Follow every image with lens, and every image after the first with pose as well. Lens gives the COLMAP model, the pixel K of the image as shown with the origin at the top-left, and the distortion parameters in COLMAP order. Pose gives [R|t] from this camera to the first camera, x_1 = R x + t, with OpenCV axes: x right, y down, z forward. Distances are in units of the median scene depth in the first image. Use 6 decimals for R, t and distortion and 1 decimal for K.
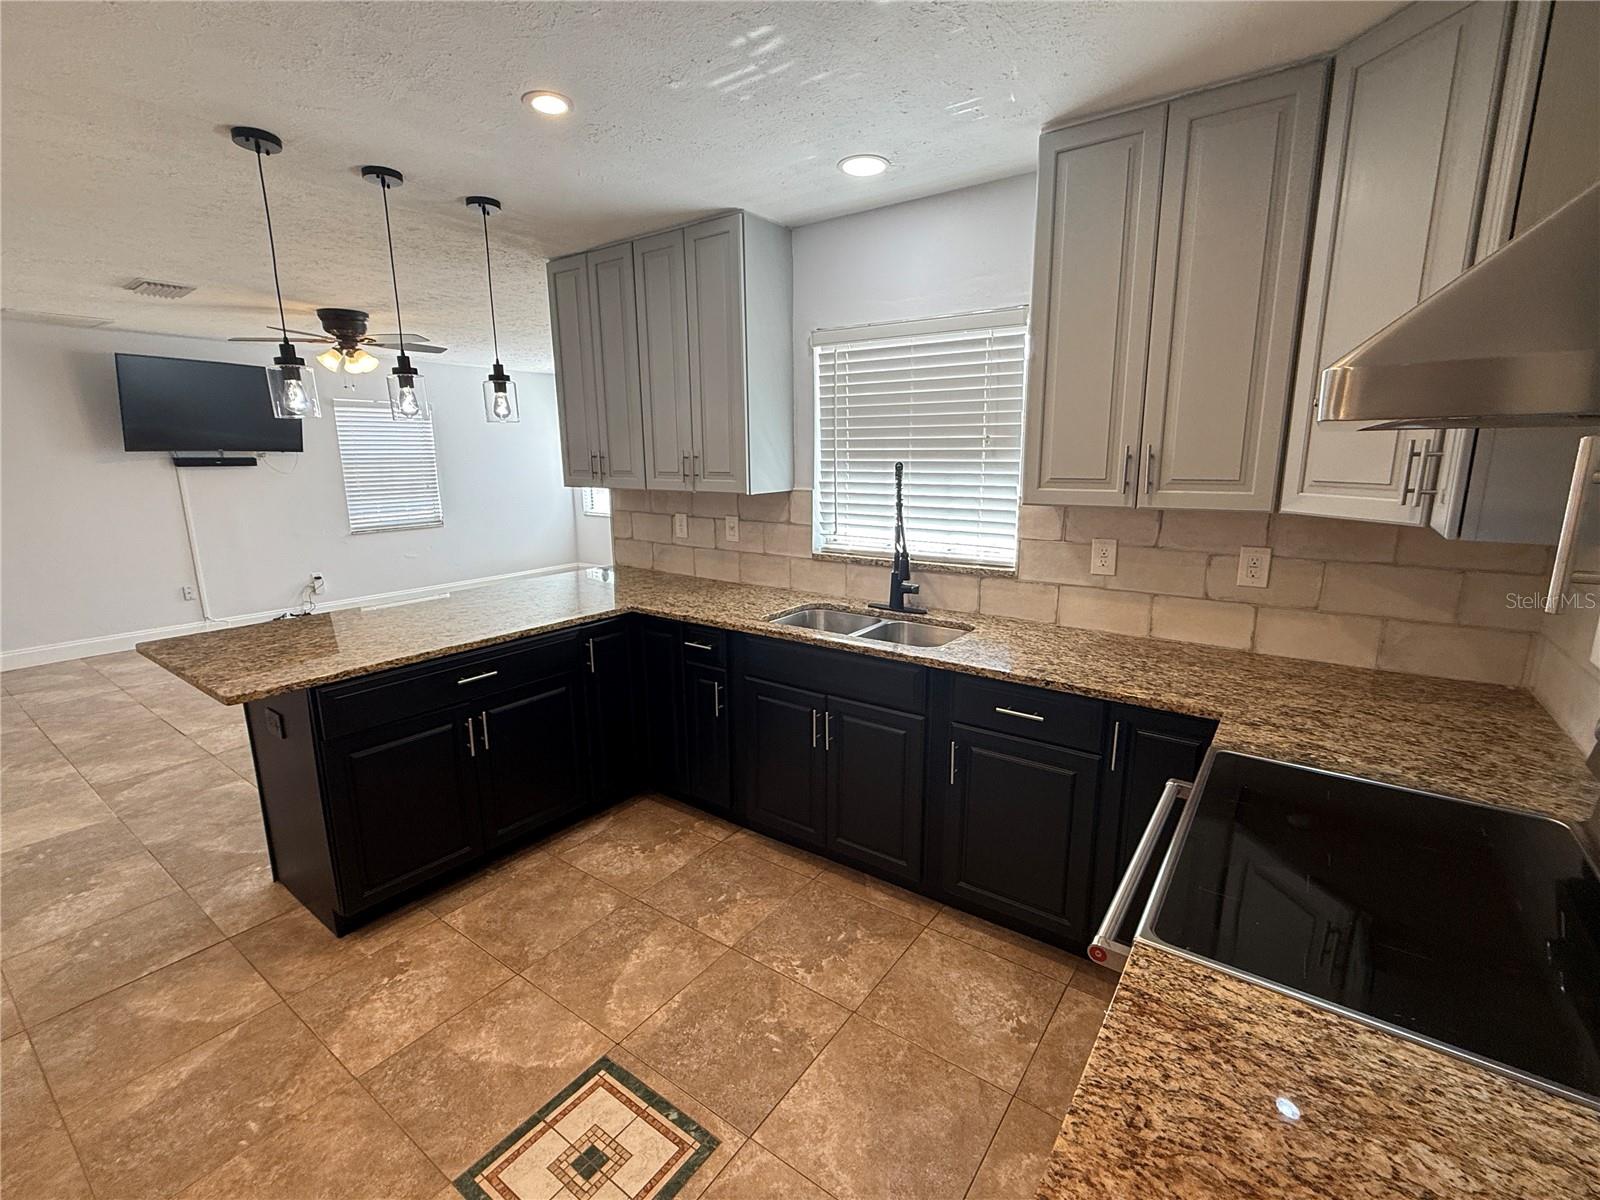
lens RADIAL K [[713.1, 0, 800.5], [0, 713.1, 598.9], [0, 0, 1]] dist [0.001826, -0.000145]
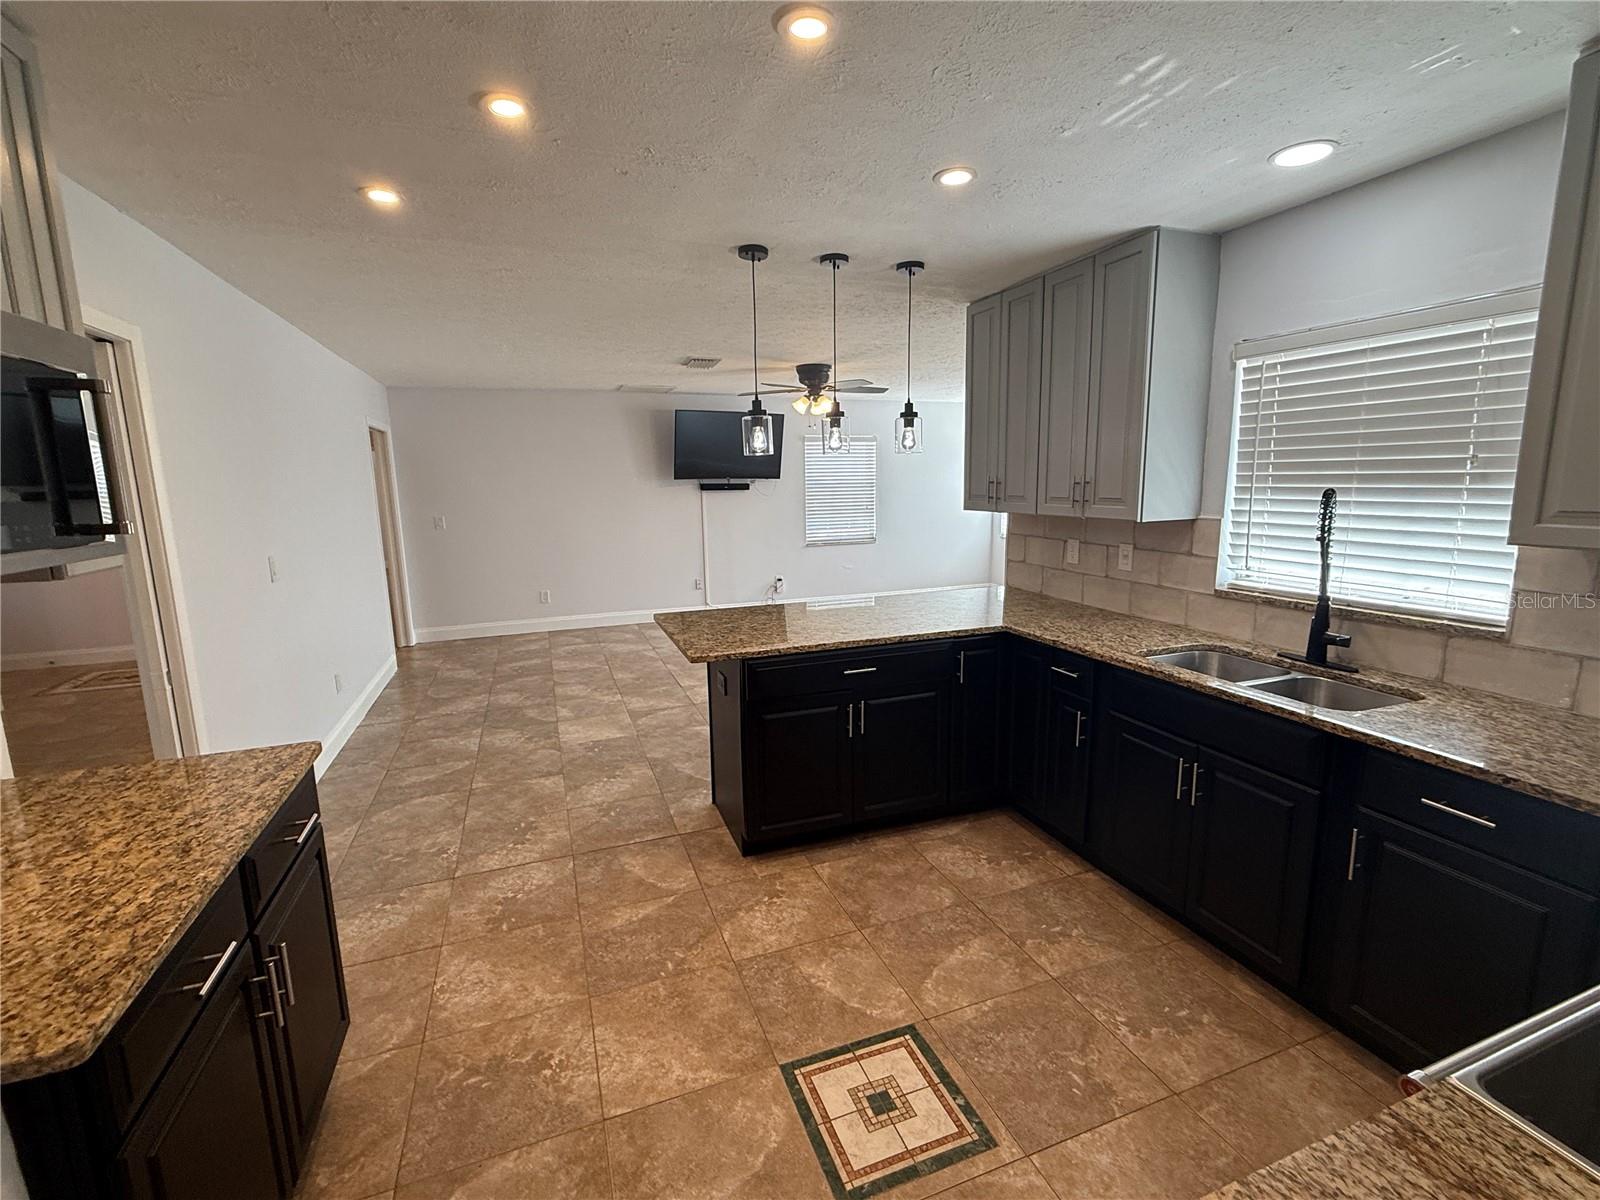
lens RADIAL K [[713.9, 0, 802.4], [0, 713.9, 600.6], [0, 0, 1]] dist [0.000341, -0.000282]
pose [[0.833551, 0.087084, -0.545536, 0.096529], [-0.103364, 0.994643, 0.000840, 0.004269], [0.542687, 0.055689, 0.838087, -0.041078]]
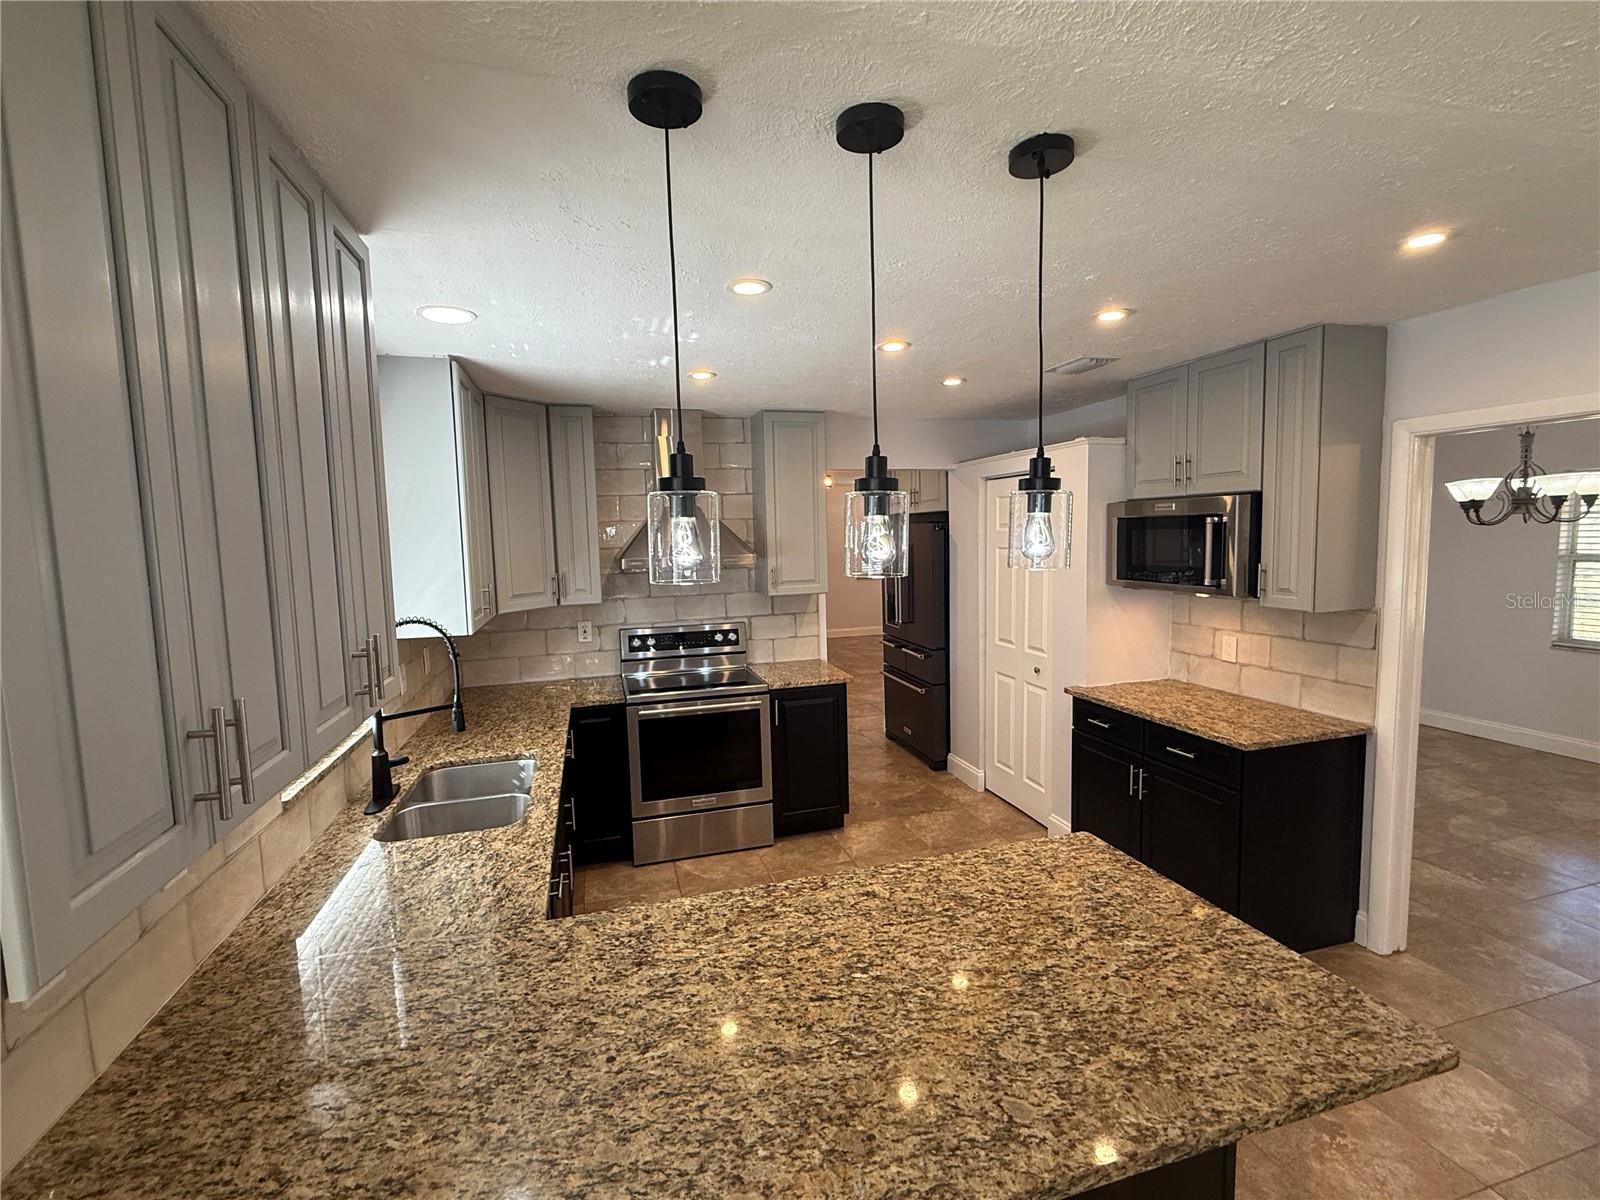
lens RADIAL K [[713.9, 0, 802.4], [0, 713.9, 600.6], [0, 0, 1]] dist [0.000341, -0.000282]
pose [[-0.789887, -0.030871, 0.612474, -0.840130], [0.157234, 0.955152, 0.250922, -0.379854], [-0.592752, 0.294502, -0.749609, 1.458863]]
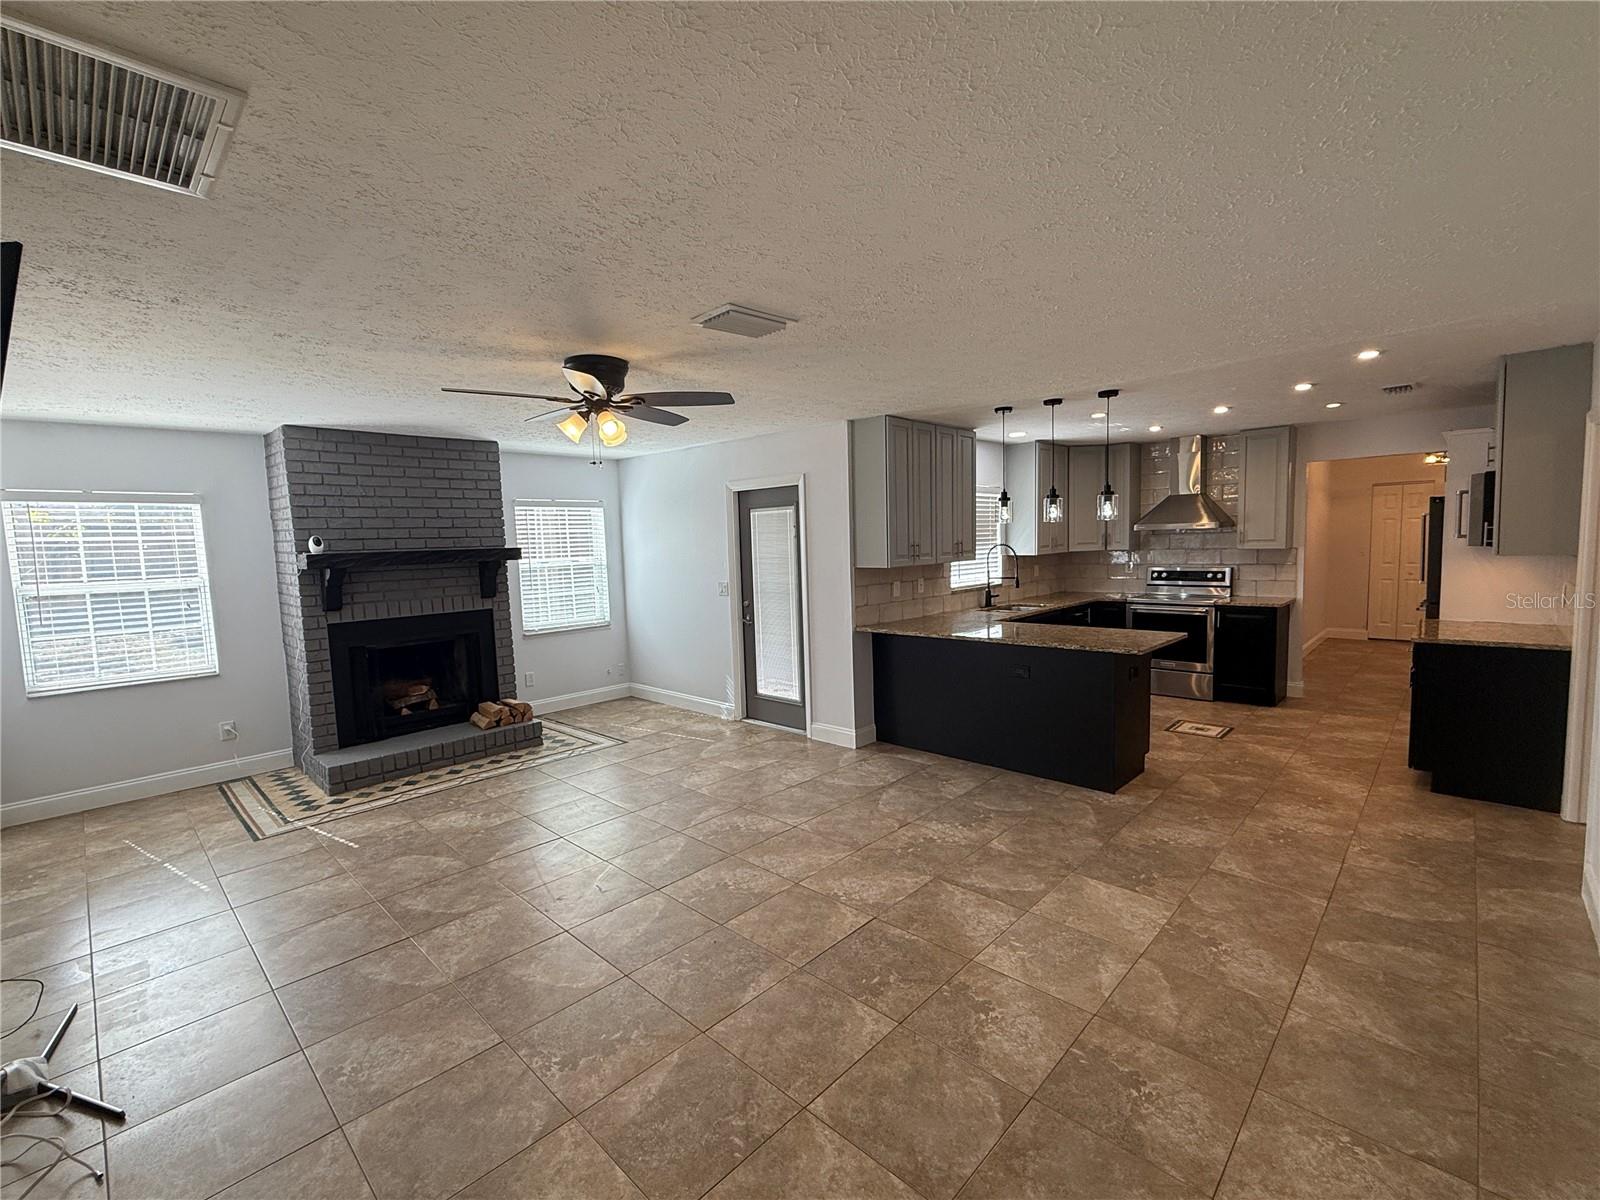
lens RADIAL K [[703.1, 0, 800.0], [0, 703.1, 600.0], [0, 0, 1]] dist [0.001534, -0.000015]
pose [[0.135790, -0.083216, 0.987237, -2.541122], [0.233873, 0.970997, 0.049679, -0.303071], [-0.962738, 0.224142, 0.151314, 1.436076]]
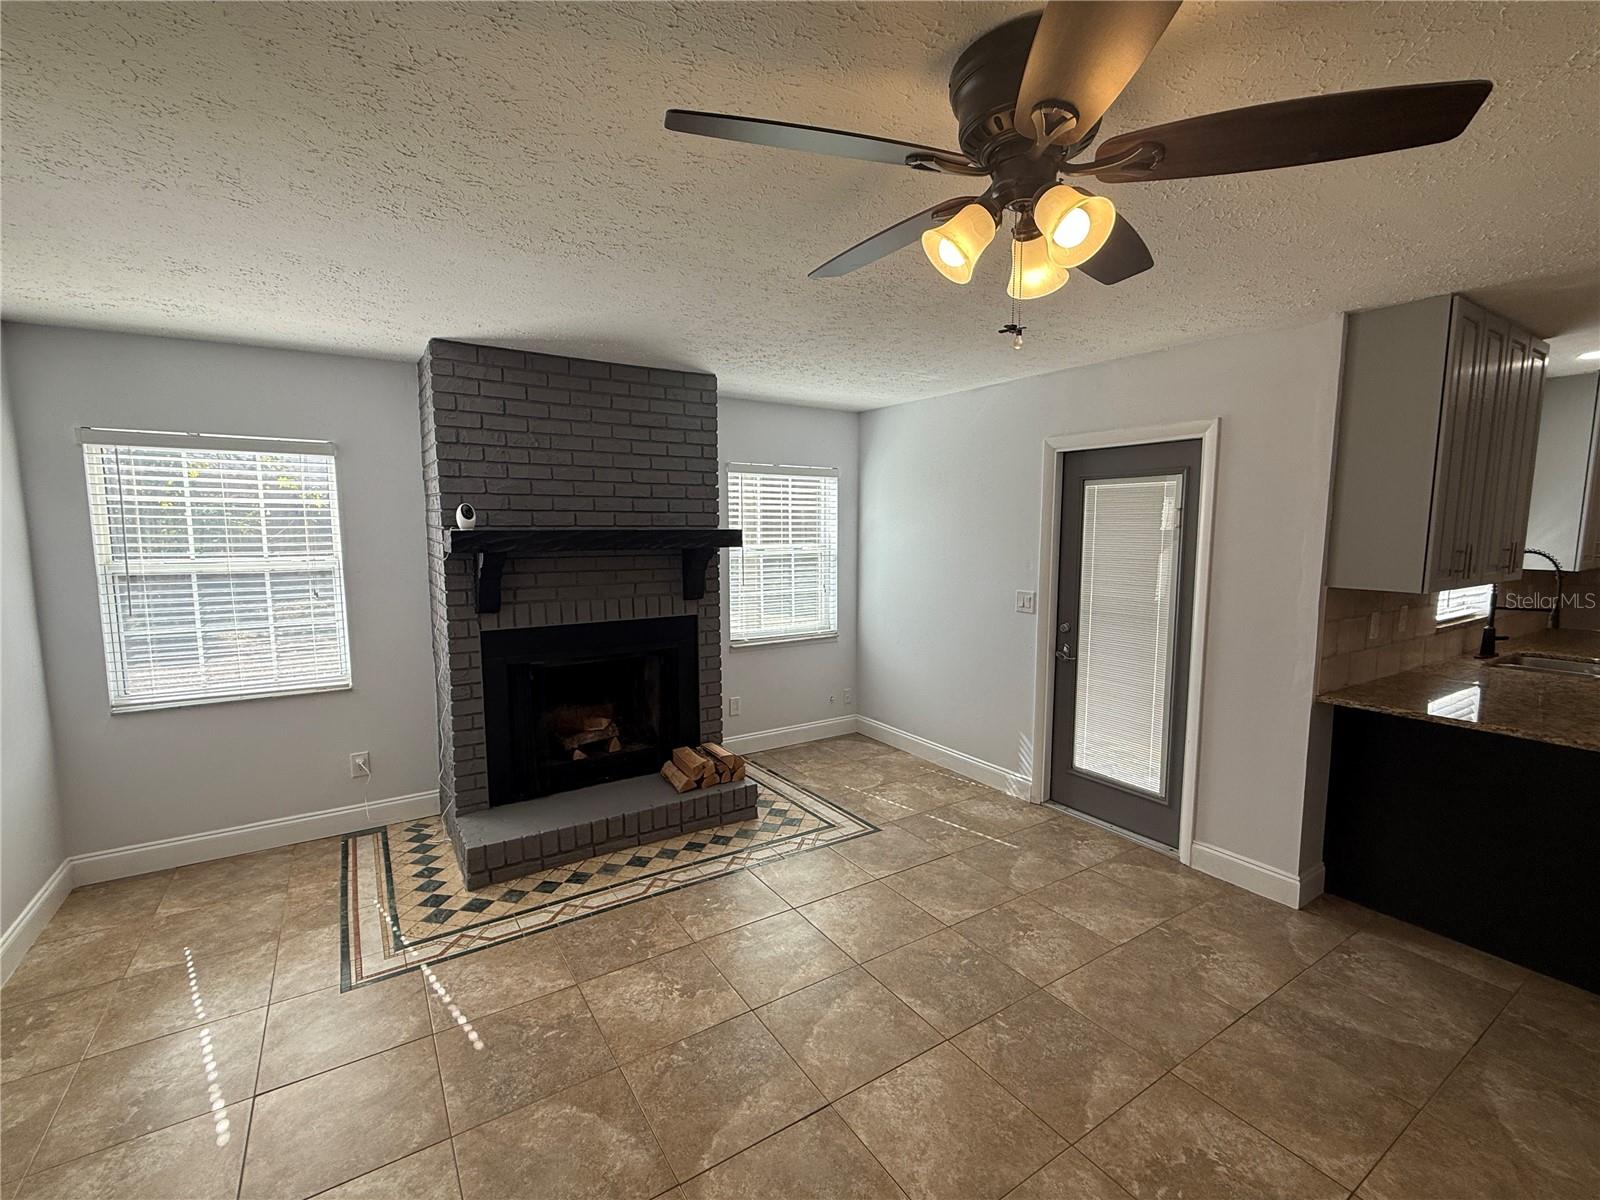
lens RADIAL K [[703.1, 0, 800.0], [0, 703.1, 600.0], [0, 0, 1]] dist [0.001534, -0.000015]
pose [[0.361527, -0.091791, 0.927832, -1.812161], [0.188917, 0.981712, 0.023510, -0.425504], [-0.913022, 0.166784, 0.372256, 1.941931]]
